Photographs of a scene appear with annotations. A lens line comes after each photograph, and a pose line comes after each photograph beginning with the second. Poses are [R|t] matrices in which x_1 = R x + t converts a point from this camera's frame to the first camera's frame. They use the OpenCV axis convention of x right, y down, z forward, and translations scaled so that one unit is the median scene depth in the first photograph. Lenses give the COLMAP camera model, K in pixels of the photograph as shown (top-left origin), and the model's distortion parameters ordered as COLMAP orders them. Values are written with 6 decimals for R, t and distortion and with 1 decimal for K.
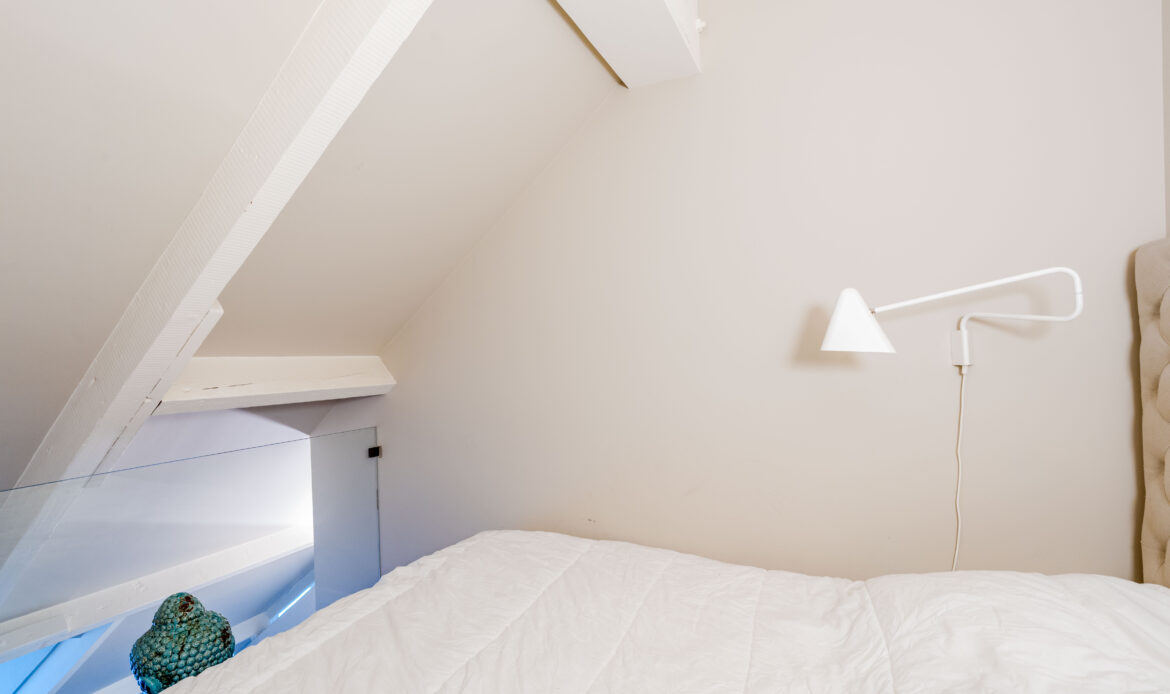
lens RADIAL K [[558.4, 0, 588.3], [0, 558.4, 350.3], [0, 0, 1]] dist [-0.000297, 0.001254]
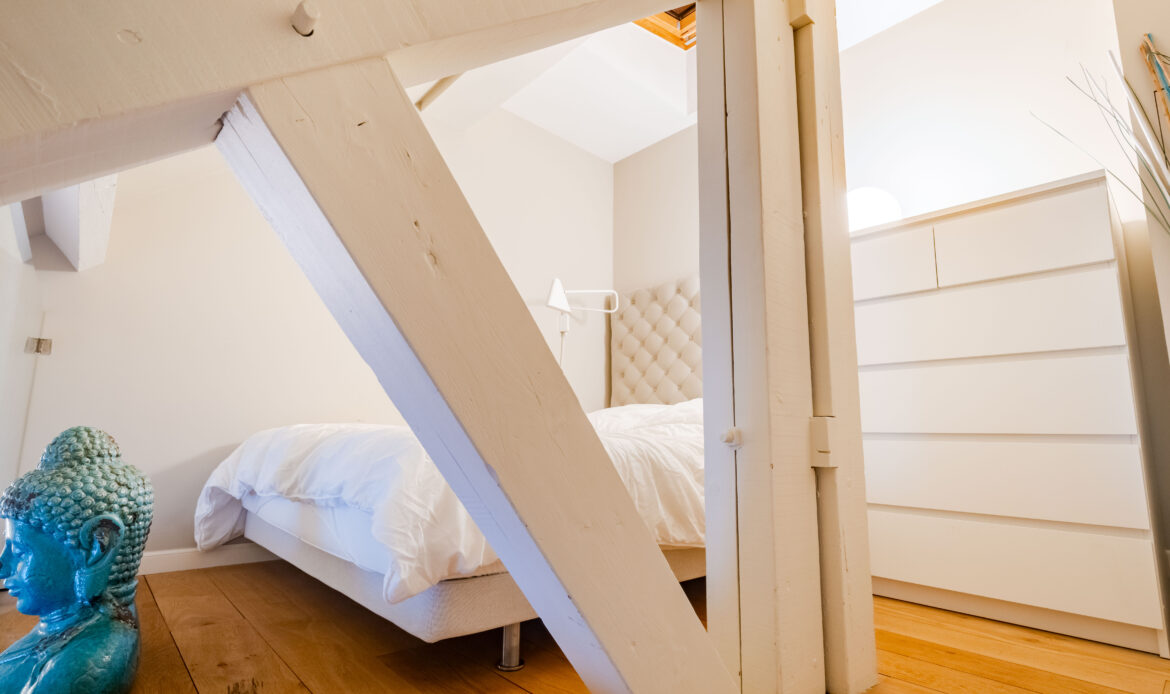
lens RADIAL K [[558.4, 0, 586.1], [0, 558.4, 348.0], [0, 0, 1]] dist [-0.000297, 0.001254]
pose [[0.378776, 0.177108, 0.908384, -1.202515], [-0.024005, 0.983068, -0.181660, 0.469721], [-0.925177, 0.047003, 0.376614, 0.138315]]
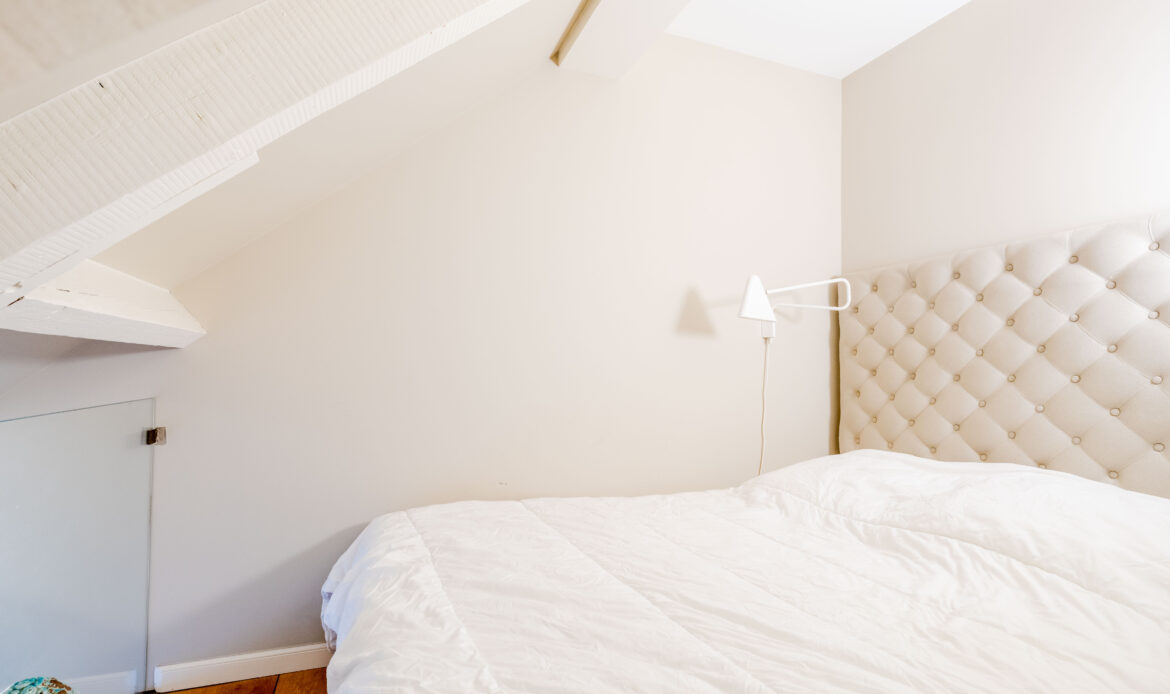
lens RADIAL K [[558.4, 0, 578.9], [0, 558.4, 350.6], [0, 0, 1]] dist [-0.000297, 0.001254]
pose [[0.701596, 0.055522, 0.710409, -0.788564], [-0.033351, 0.998426, -0.045095, 0.150222], [-0.711794, 0.007946, 0.702343, 0.297445]]
